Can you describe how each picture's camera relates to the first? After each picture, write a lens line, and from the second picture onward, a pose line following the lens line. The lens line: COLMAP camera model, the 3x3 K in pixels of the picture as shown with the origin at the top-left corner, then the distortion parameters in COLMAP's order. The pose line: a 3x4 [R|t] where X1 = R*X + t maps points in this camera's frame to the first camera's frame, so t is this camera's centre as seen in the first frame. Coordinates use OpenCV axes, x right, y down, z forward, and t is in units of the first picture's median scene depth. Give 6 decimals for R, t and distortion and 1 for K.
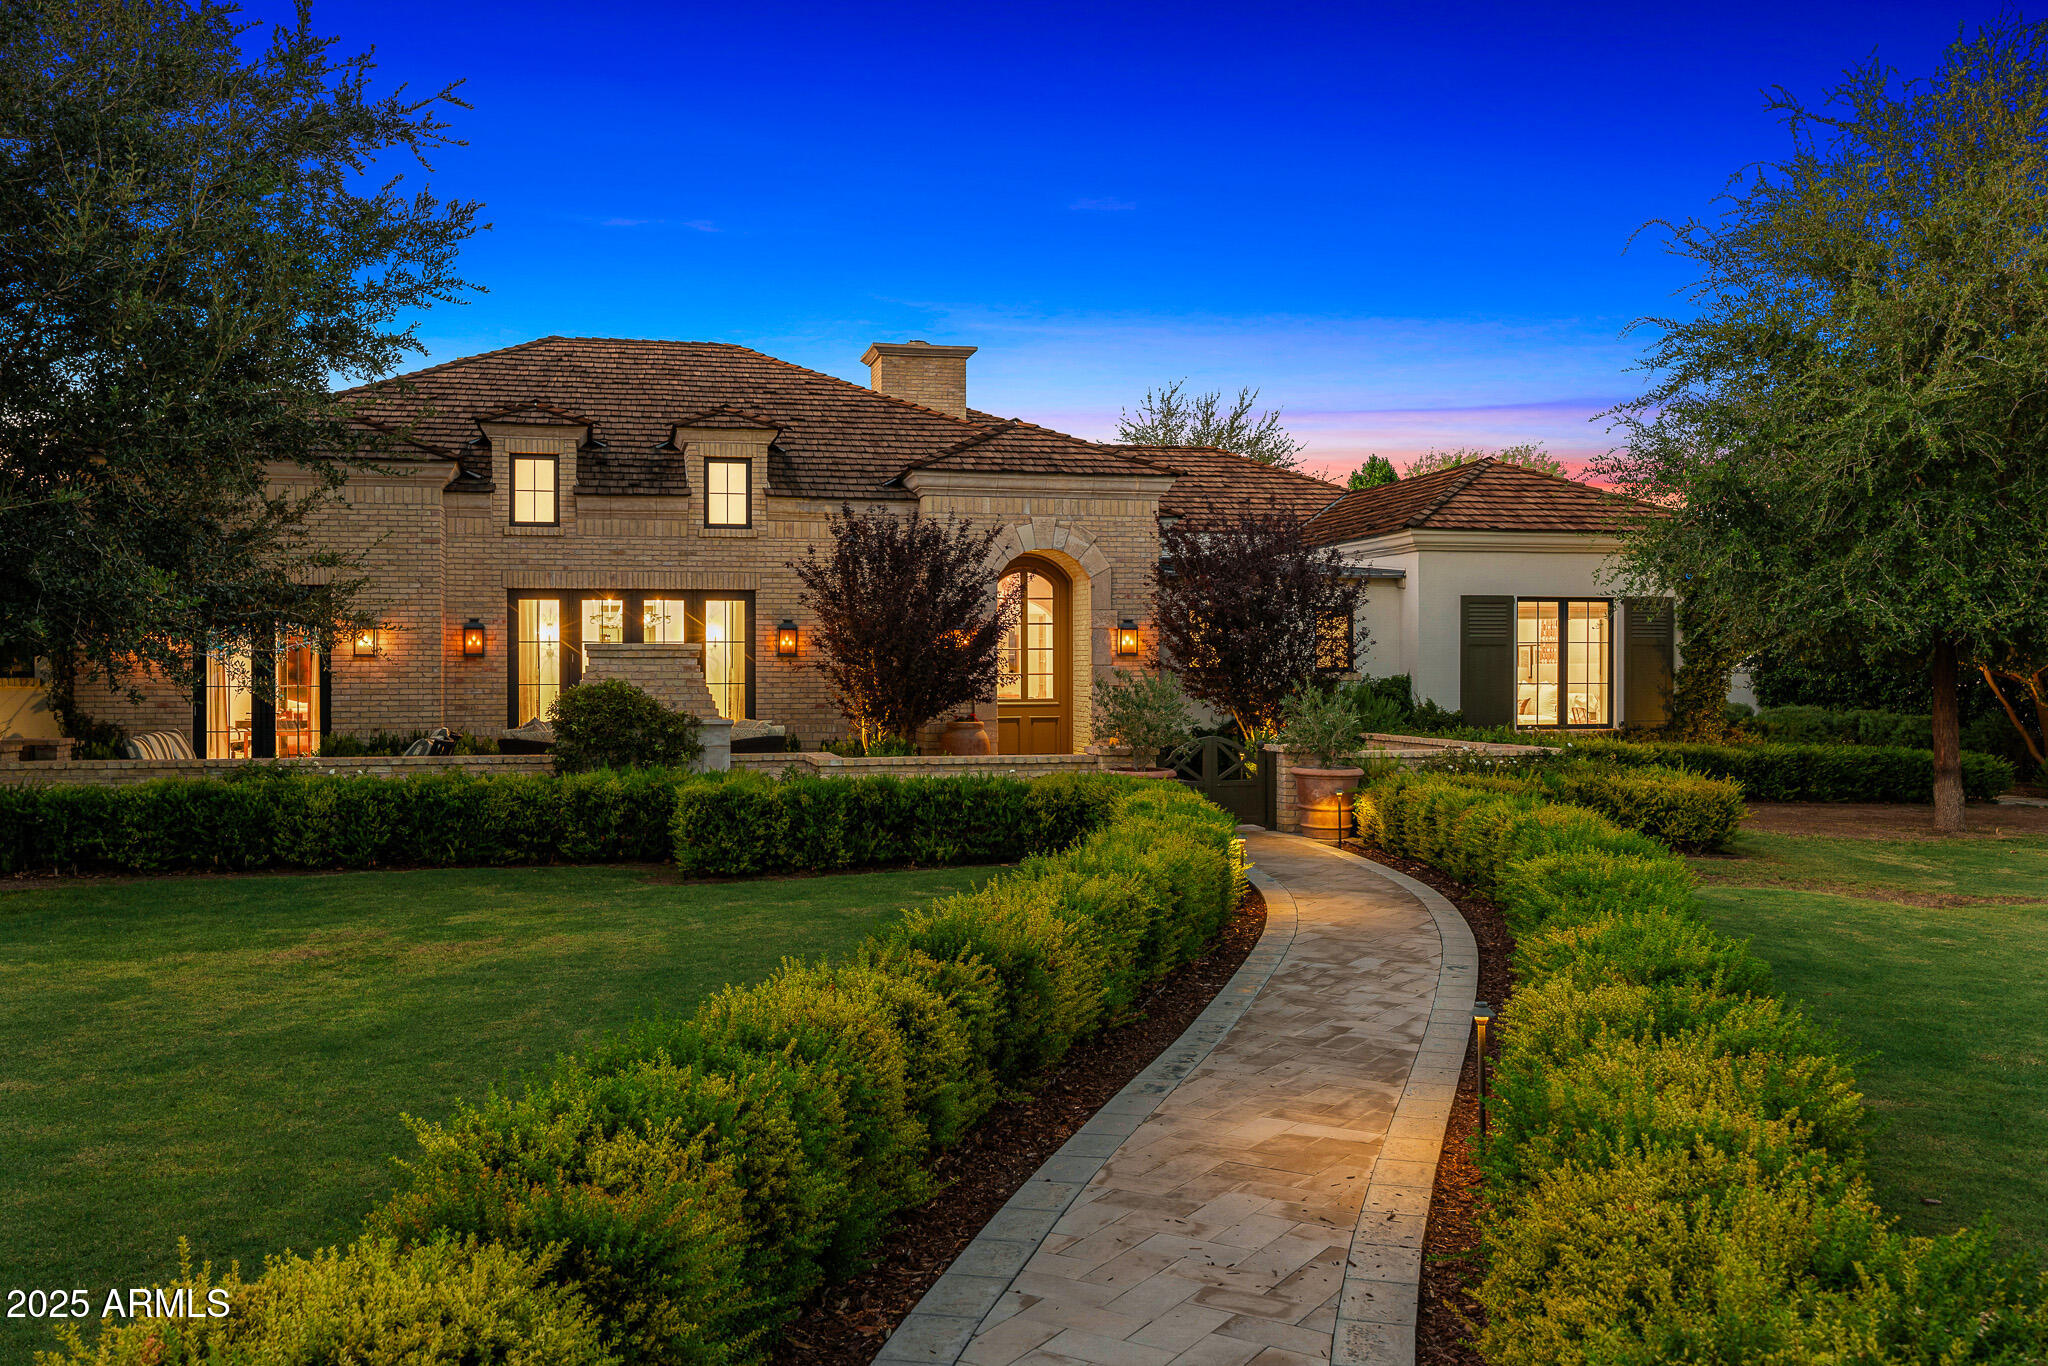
lens RADIAL K [[1816.0, 0, 1025.6], [0, 1816.0, 674.7], [0, 0, 1]] dist [0.011572, -0.005451]
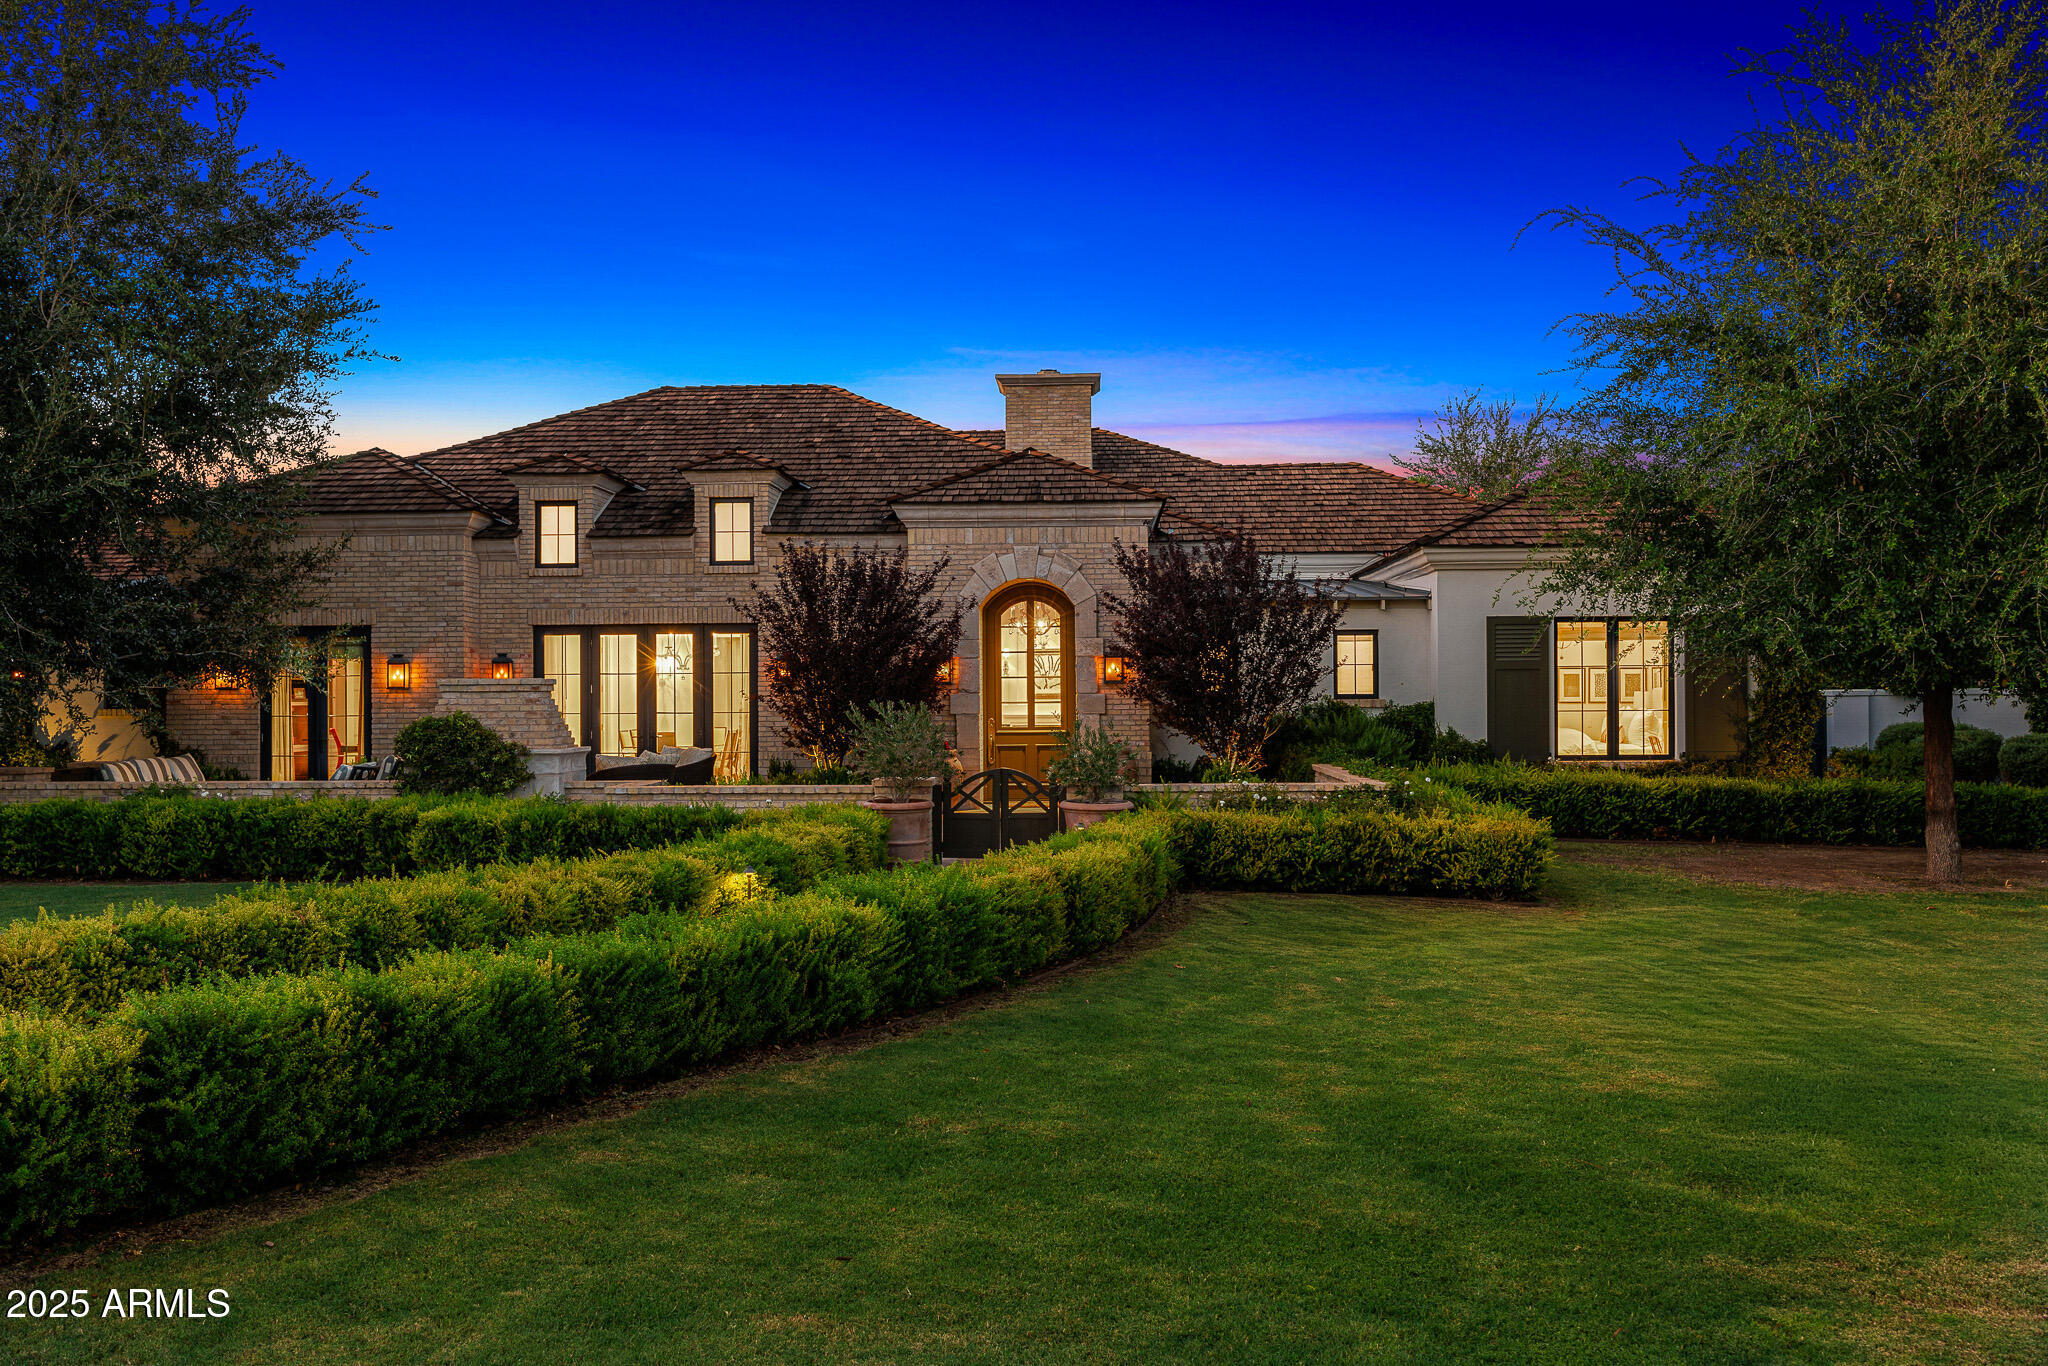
lens RADIAL K [[1816.0, 0, 1018.7], [0, 1816.0, 695.8], [0, 0, 1]] dist [0.011572, -0.005451]
pose [[0.959699, -0.003578, -0.281006, 0.292342], [0.003762, 0.999993, 0.000115, -0.004232], [0.281003, -0.001168, 0.959706, 0.036297]]
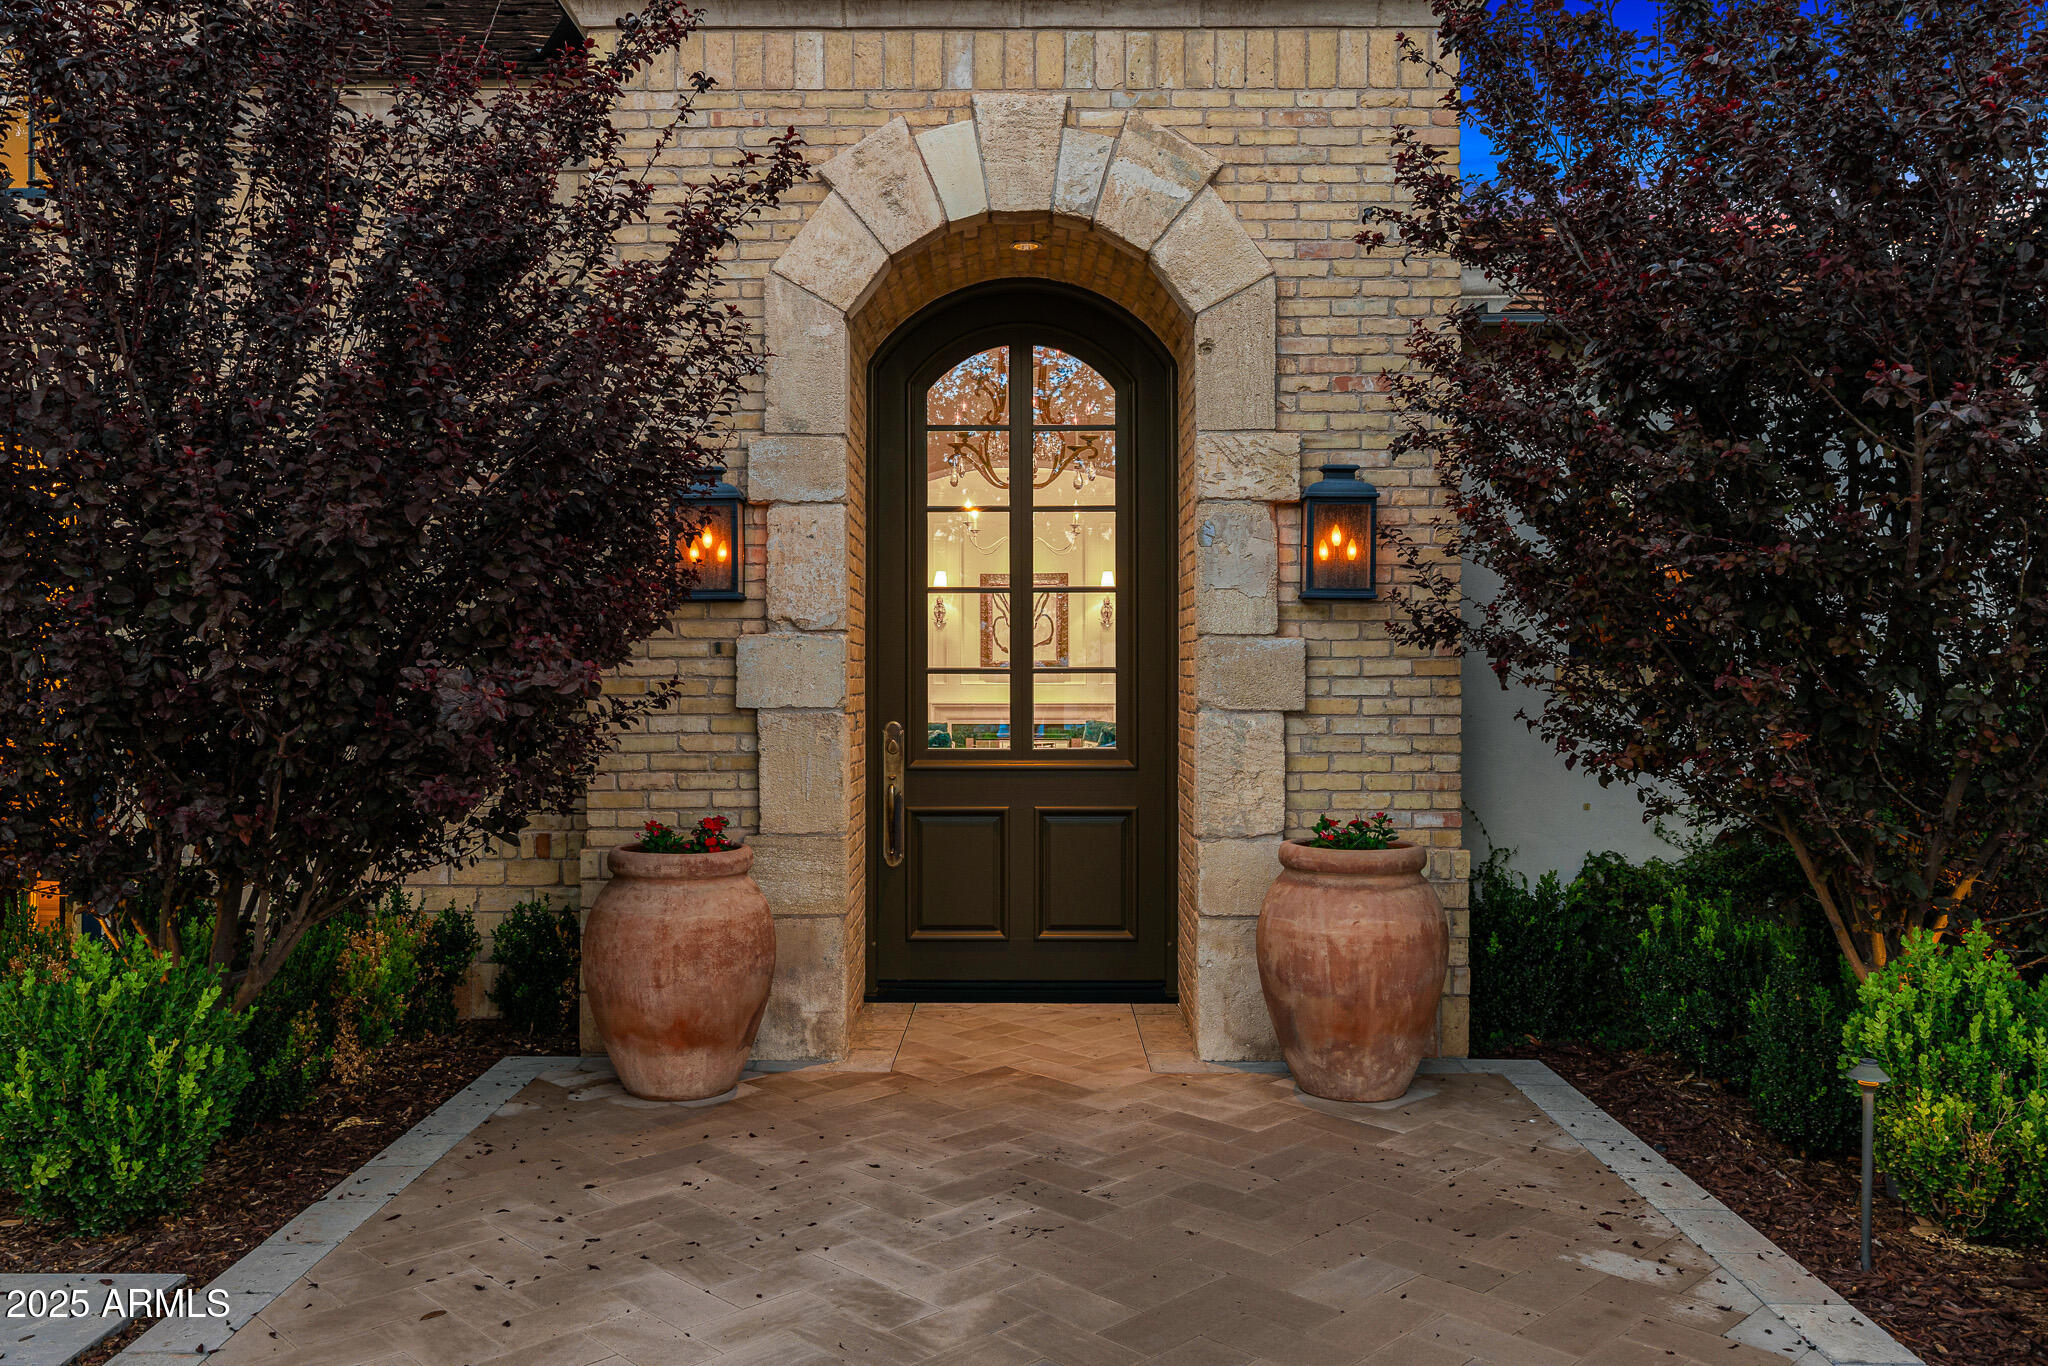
lens RADIAL K [[1619.9, 0, 1022.7], [0, 1619.9, 677.4], [0, 0, 1]] dist [-0.036057, 0.001559]
pose [[0.971436, 0.001704, -0.237296, 0.069330], [-0.000251, 0.999981, 0.006153, -0.000490], [0.237302, -0.005918, 0.971418, 0.775912]]
